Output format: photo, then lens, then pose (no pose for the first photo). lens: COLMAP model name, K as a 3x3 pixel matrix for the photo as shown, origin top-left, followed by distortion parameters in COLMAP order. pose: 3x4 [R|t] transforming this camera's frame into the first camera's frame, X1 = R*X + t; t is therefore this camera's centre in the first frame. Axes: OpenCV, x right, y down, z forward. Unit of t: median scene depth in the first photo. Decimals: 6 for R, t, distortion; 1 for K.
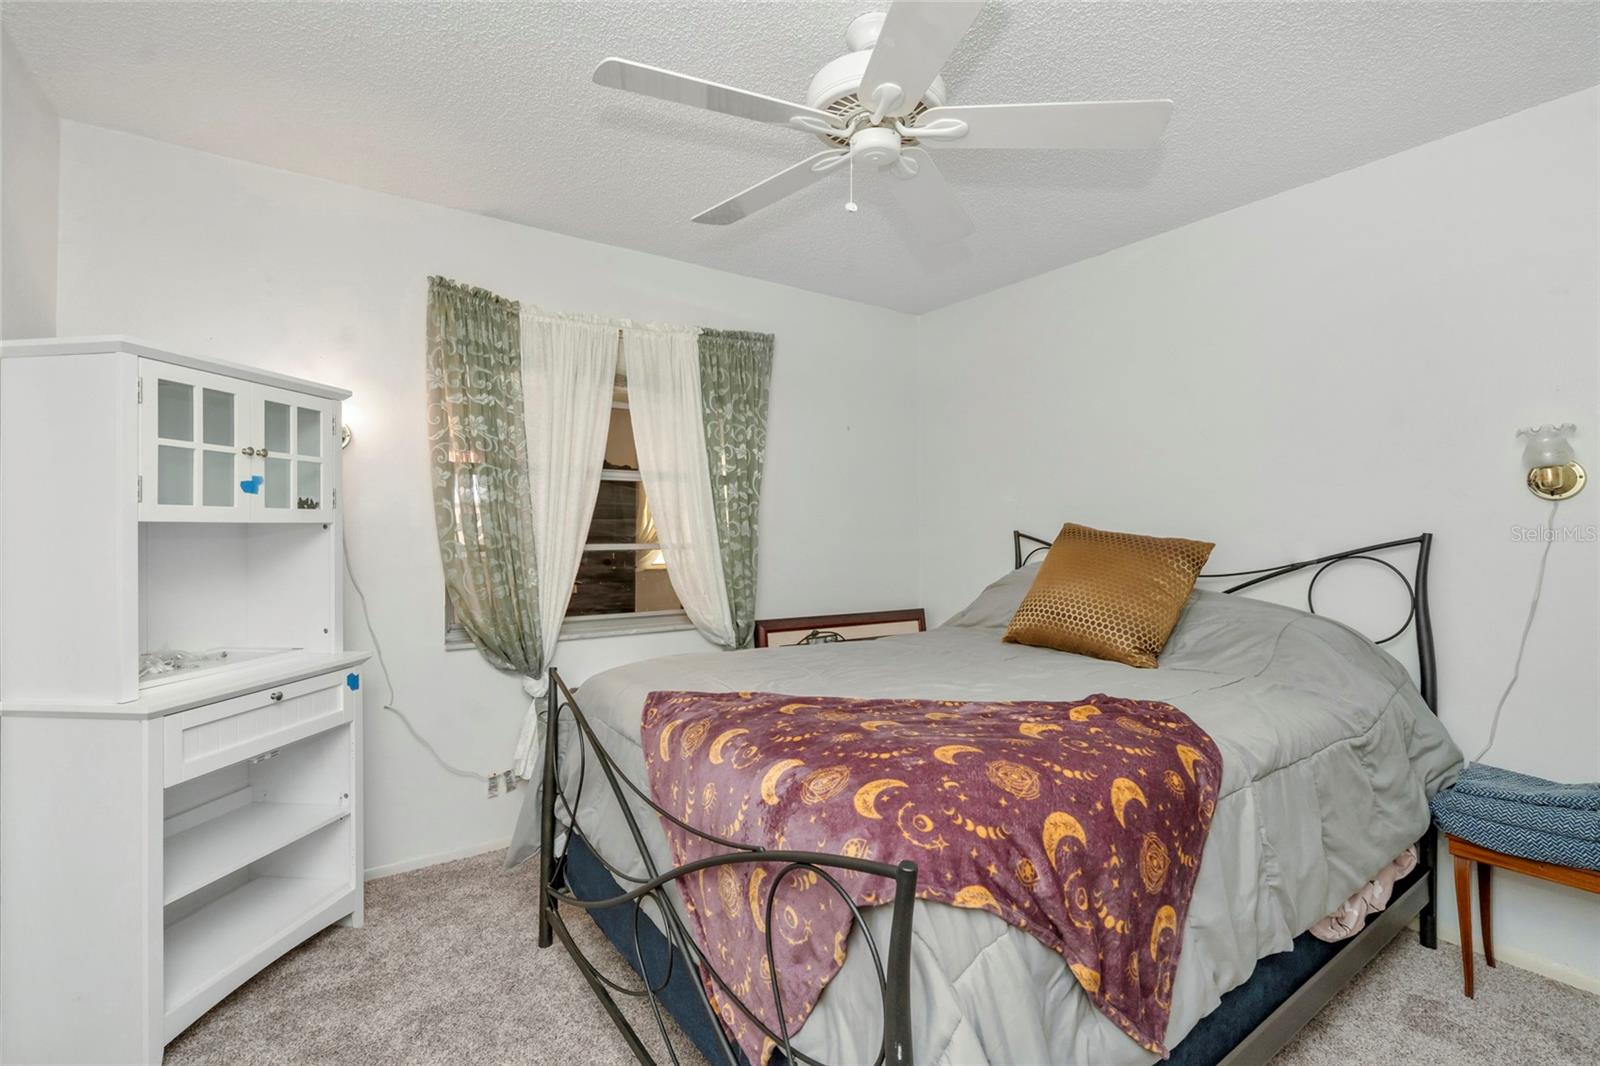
lens RADIAL K [[728.3, 0, 803.9], [0, 728.3, 535.7], [0, 0, 1]] dist [-0.000890, 0.000253]
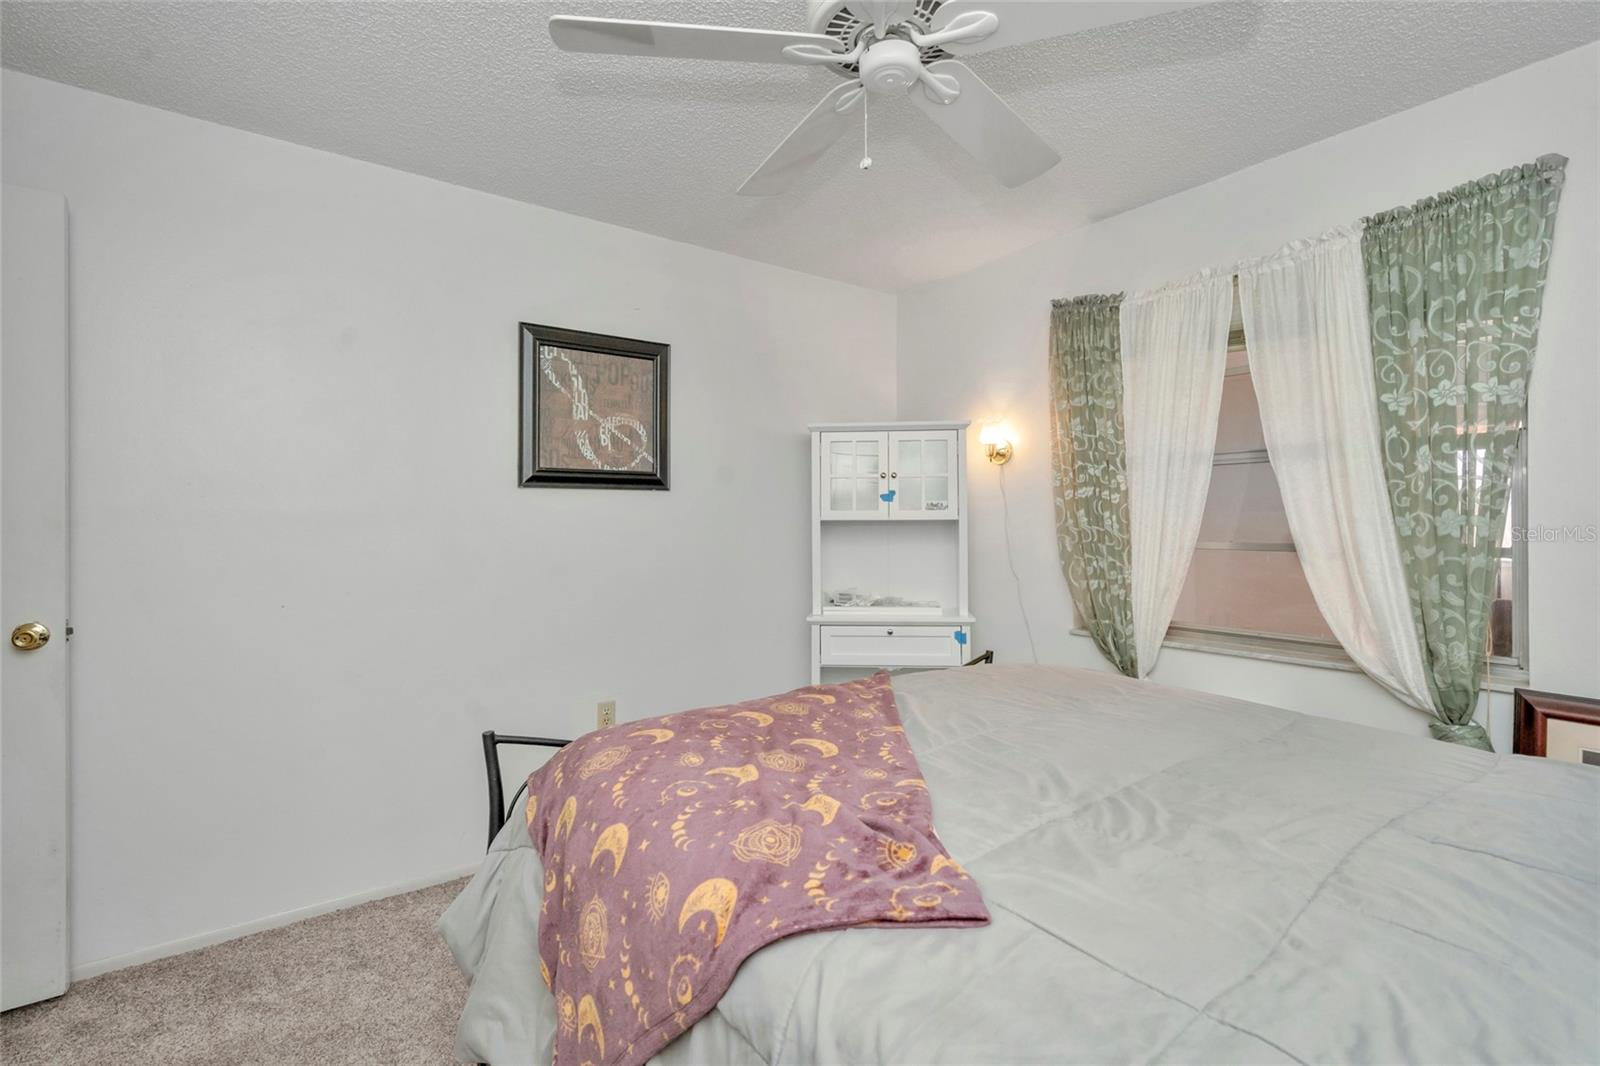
lens RADIAL K [[728.3, 0, 803.9], [0, 728.3, 535.7], [0, 0, 1]] dist [-0.000890, 0.000253]
pose [[0.037095, 0.015515, -0.999191, 0.709602], [-0.008996, 0.999844, 0.015191, -0.005598], [0.999271, 0.008425, 0.037228, 0.658830]]
